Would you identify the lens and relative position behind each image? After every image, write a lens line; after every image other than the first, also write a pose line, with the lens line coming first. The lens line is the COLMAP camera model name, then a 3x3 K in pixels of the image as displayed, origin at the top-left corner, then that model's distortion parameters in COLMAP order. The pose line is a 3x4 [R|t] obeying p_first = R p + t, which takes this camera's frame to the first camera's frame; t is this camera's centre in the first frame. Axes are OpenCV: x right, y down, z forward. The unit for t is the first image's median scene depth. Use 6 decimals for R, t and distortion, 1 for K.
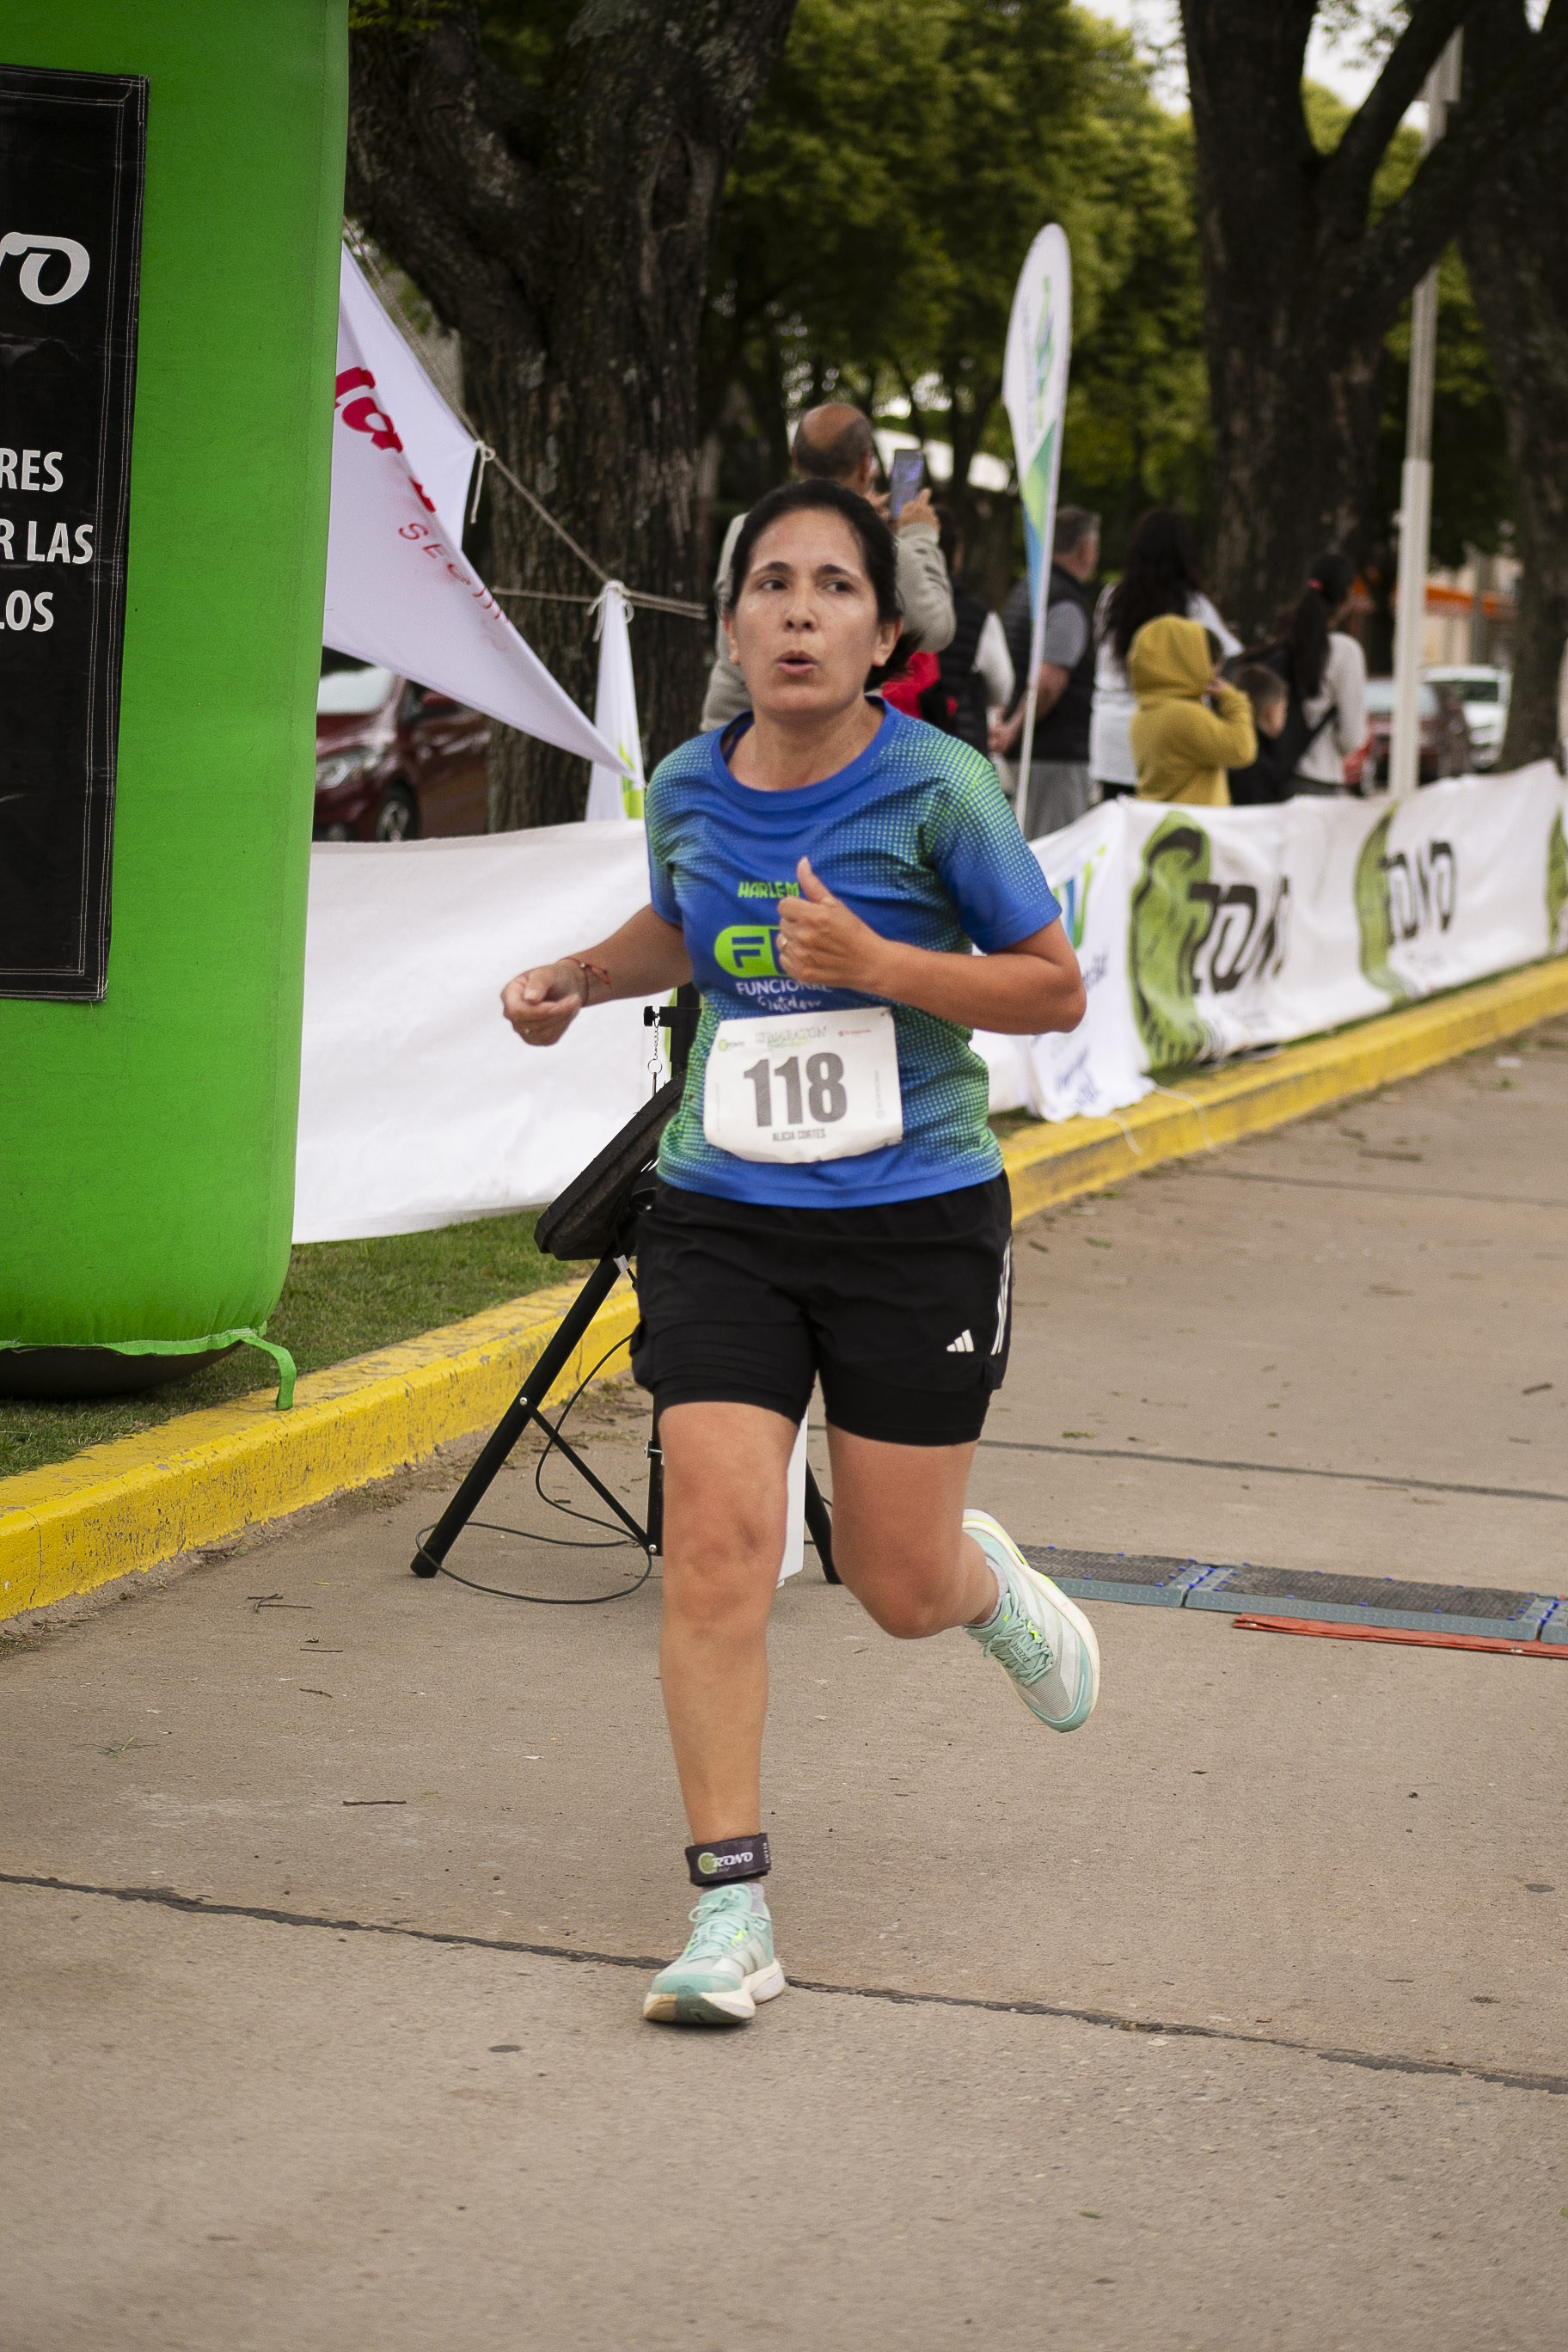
lens RADIAL K [[5691.9, 0, 784.0], [0, 5691.9, 1176.0], [0, 0, 1]] dist [0.001596, 0.762985]
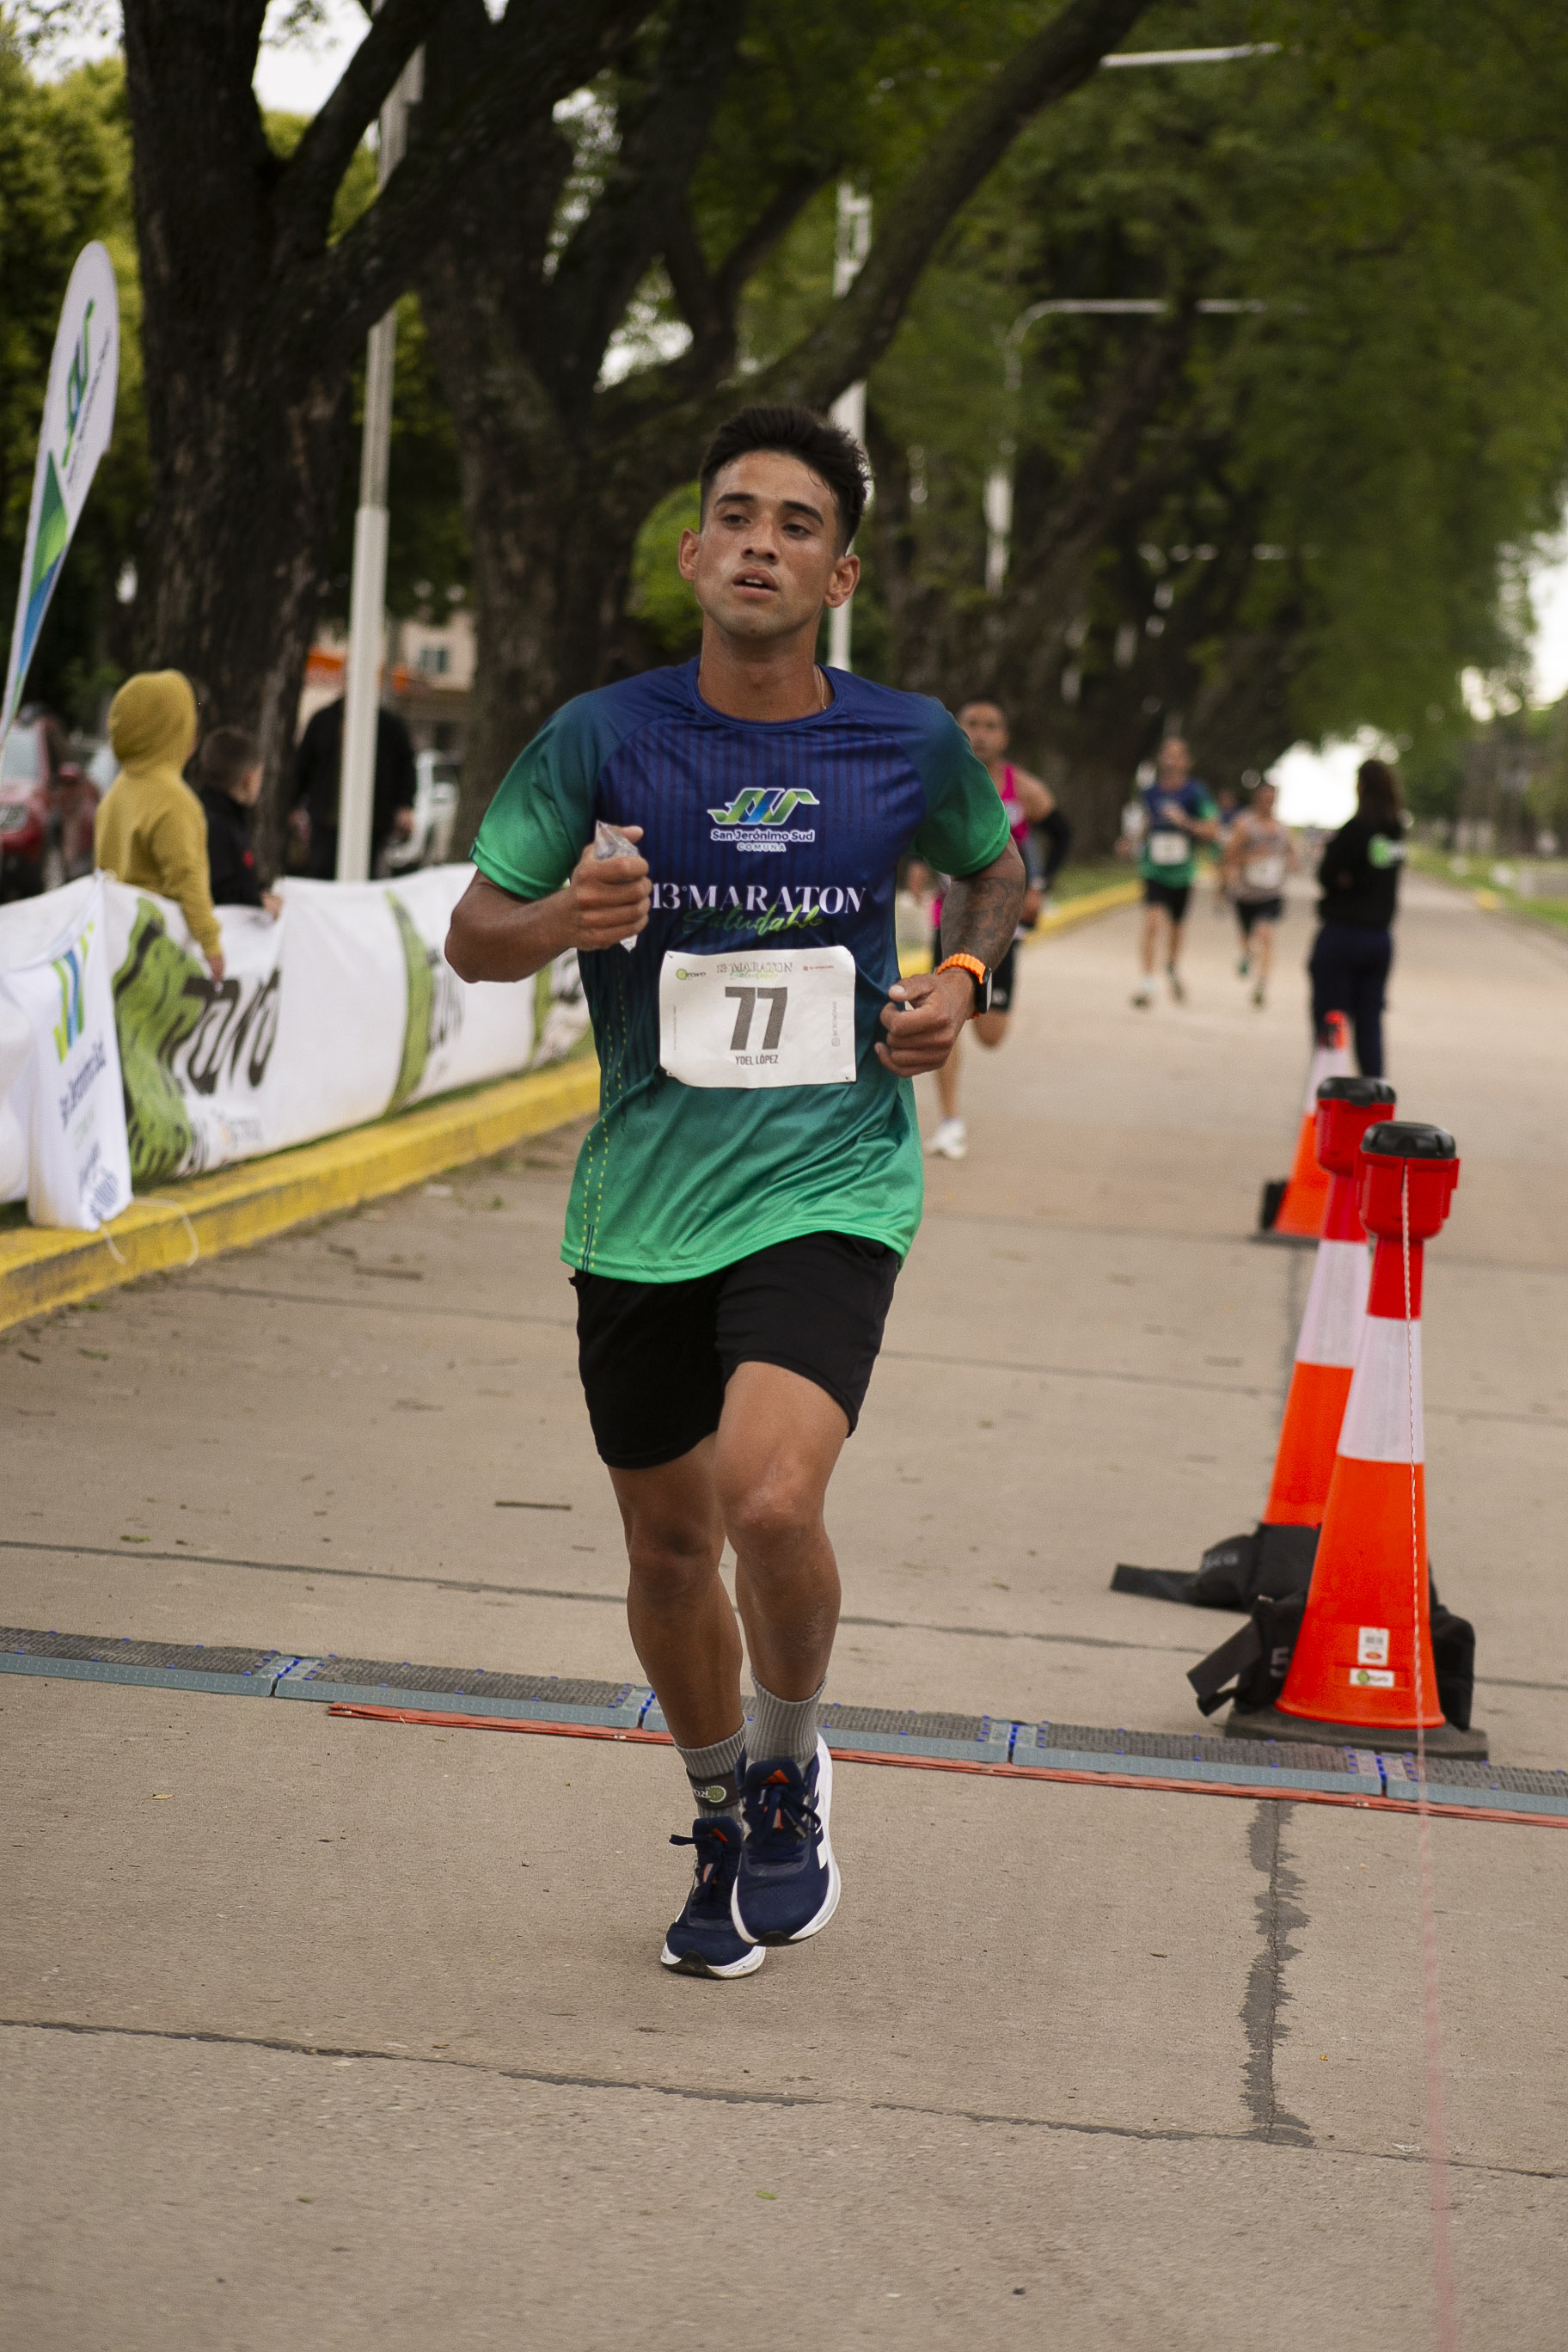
lens RADIAL K [[7006.3, 0, 784.0], [0, 7006.3, 1176.0], [0, 0, 1]] dist [0.314631, 0.996511]
pose [[0.981894, 0.015999, 0.188752, -0.068589], [-0.010471, 0.999487, -0.030253, 0.022480], [-0.189140, 0.027729, 0.981559, -0.177357]]
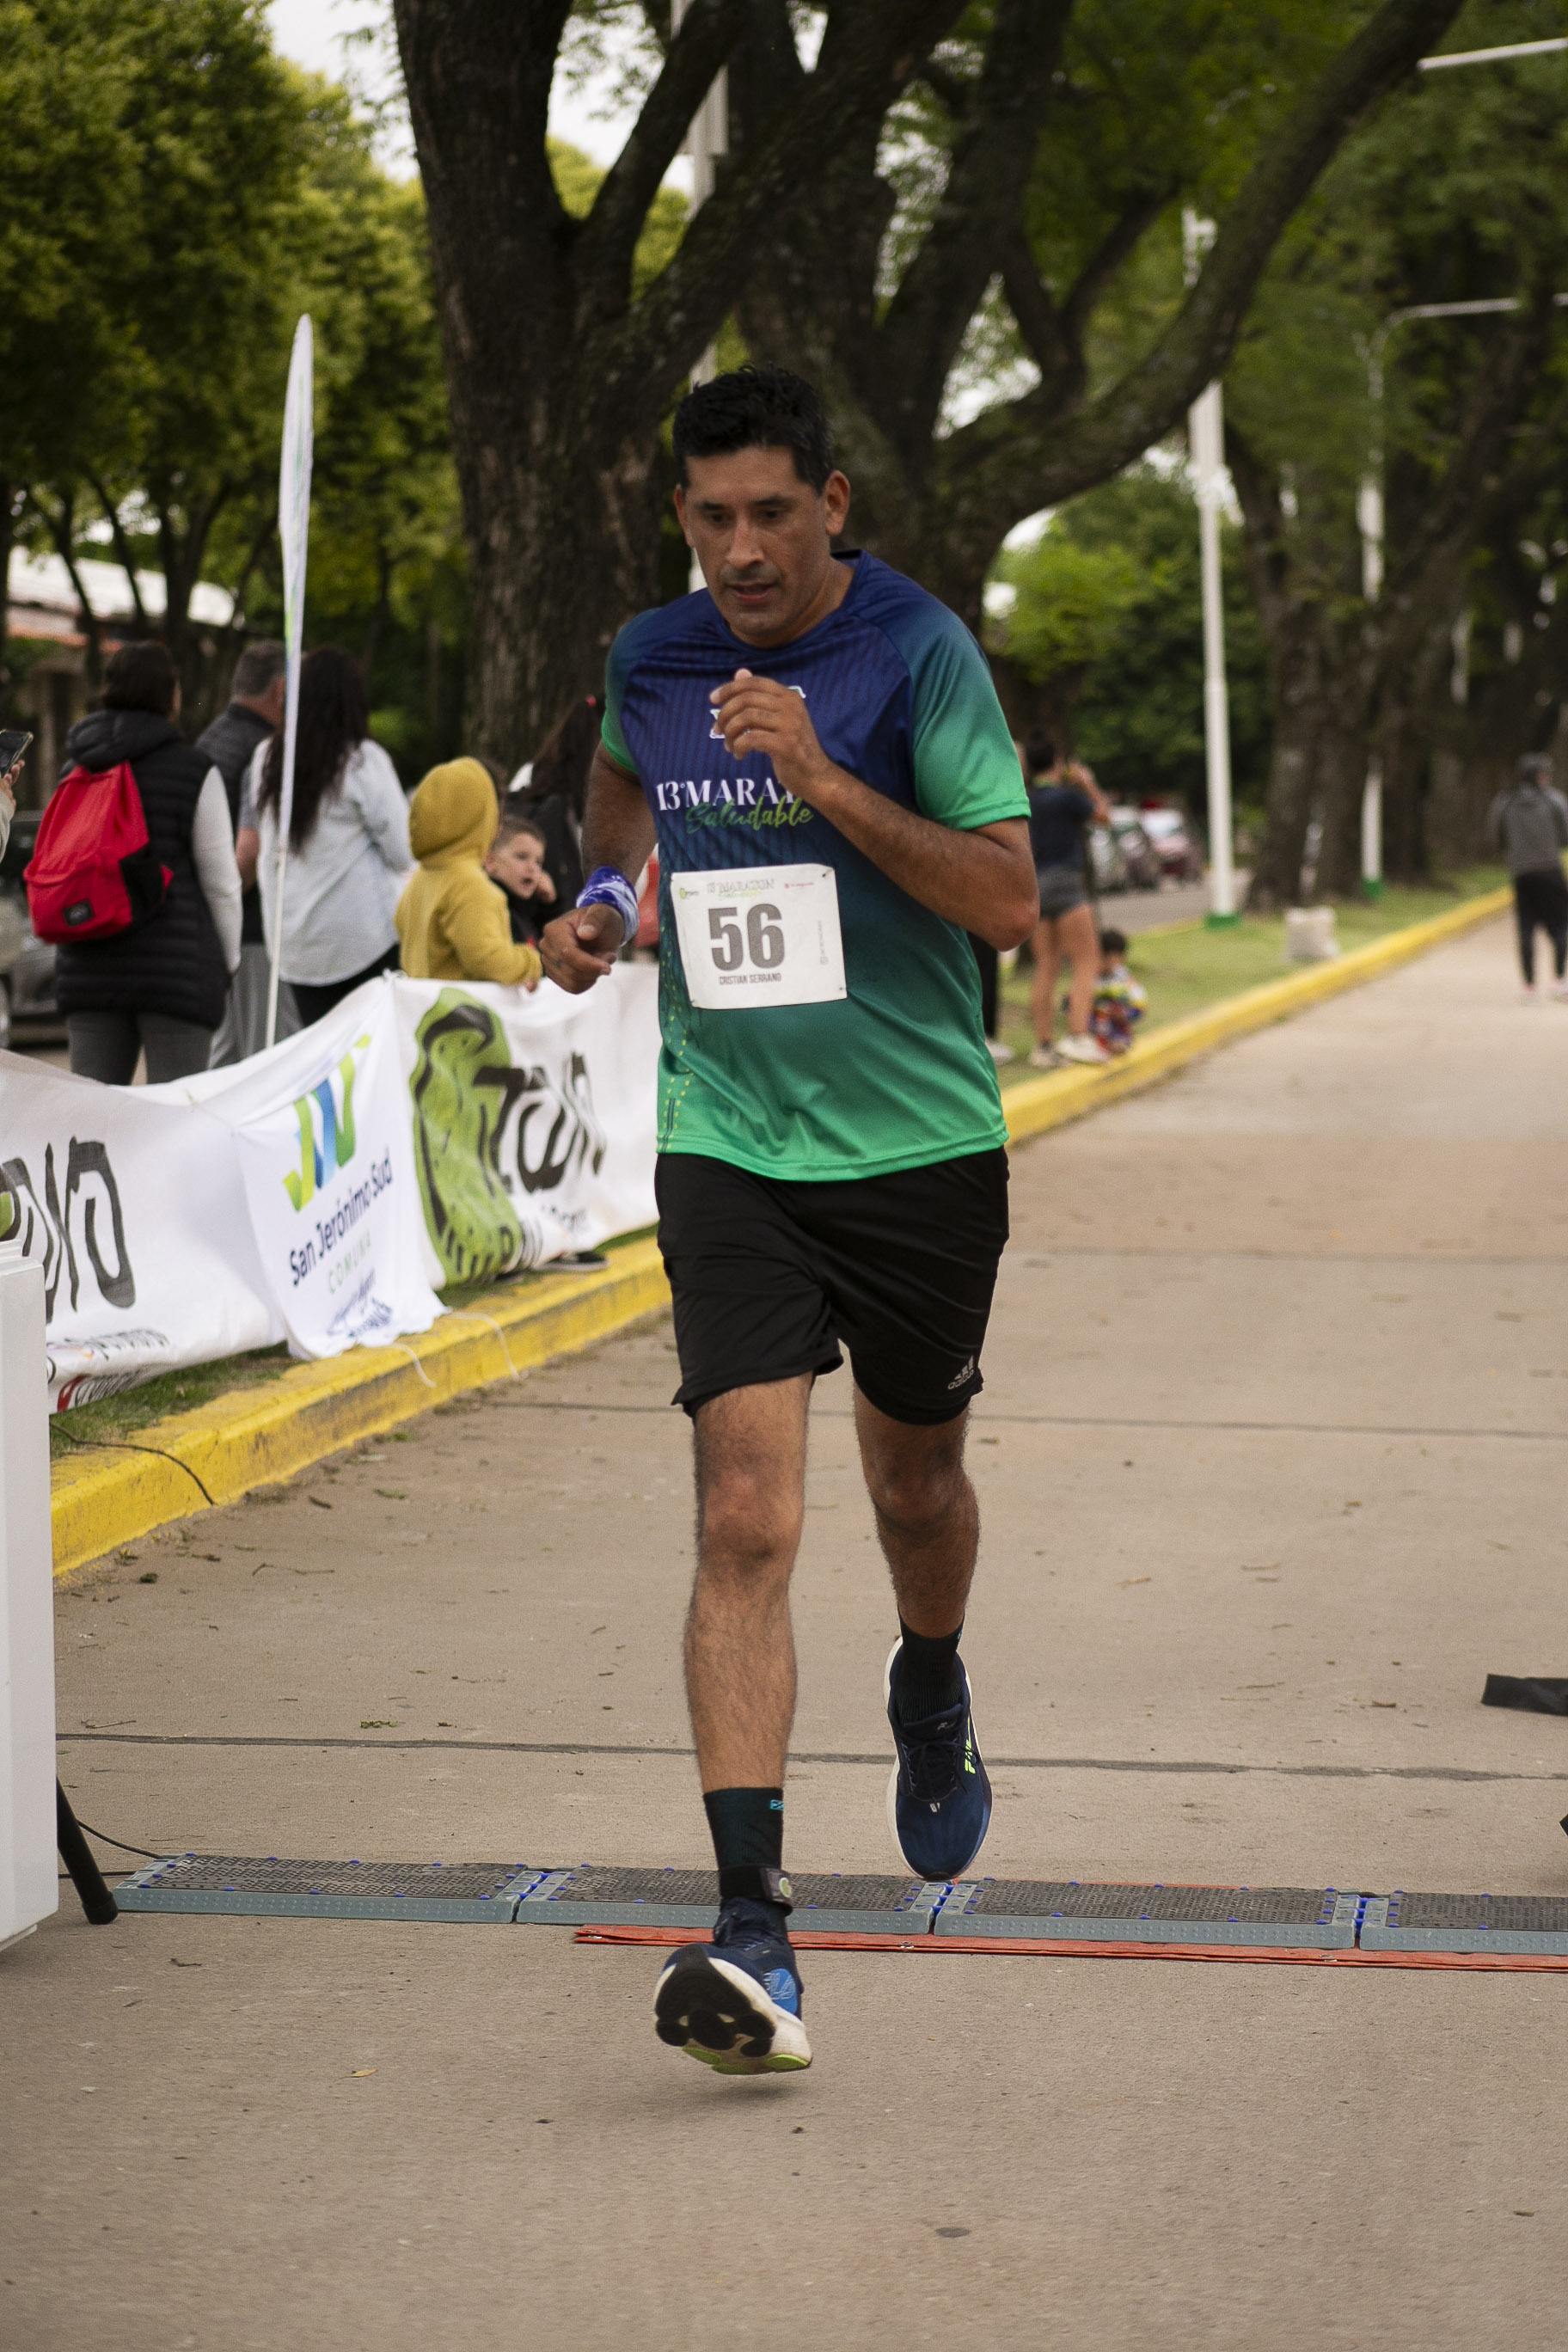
lens RADIAL K [[6558.8, 0, 784.0], [0, 6558.8, 1176.0], [0, 0, 1]] dist [0.208968, 1.102291]
pose [[0.991589, -0.054199, 0.117530, 0.000907], [0.058329, 0.997785, -0.031984, -0.001268], [-0.115537, 0.038570, 0.992554, 0.019544]]
